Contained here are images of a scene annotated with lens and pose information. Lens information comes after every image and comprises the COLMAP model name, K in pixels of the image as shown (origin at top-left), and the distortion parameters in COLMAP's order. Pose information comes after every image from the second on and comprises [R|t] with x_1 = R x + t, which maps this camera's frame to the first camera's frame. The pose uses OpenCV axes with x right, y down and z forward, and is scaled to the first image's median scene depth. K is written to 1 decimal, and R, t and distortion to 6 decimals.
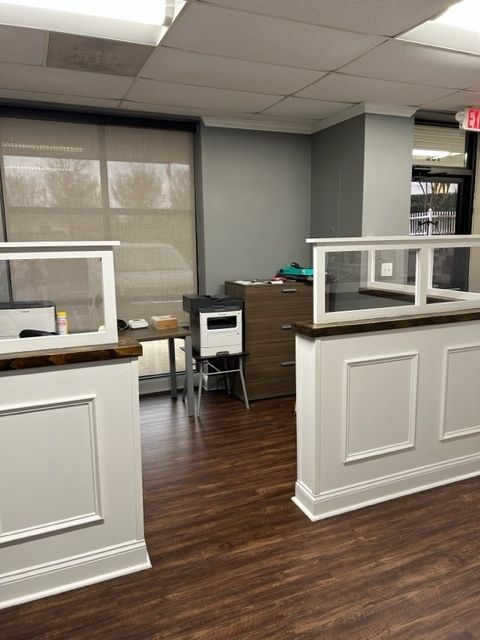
lens RADIAL K [[486.2, 0, 237.2], [0, 486.2, 317.2], [0, 0, 1]] dist [0.034067, -0.026703]
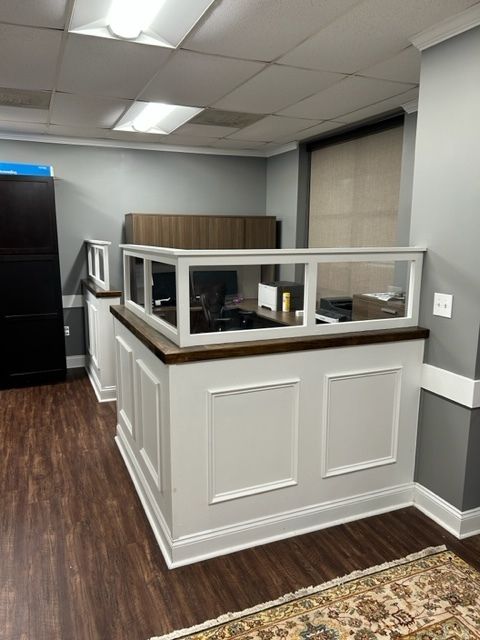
lens RADIAL K [[486.2, 0, 236.9], [0, 486.2, 322.0], [0, 0, 1]] dist [0.034067, -0.026703]
pose [[-0.011202, 0.194464, -0.980846, 1.612998], [-0.159023, 0.968077, 0.193749, -0.275595], [0.987211, 0.158147, 0.020080, 1.360207]]
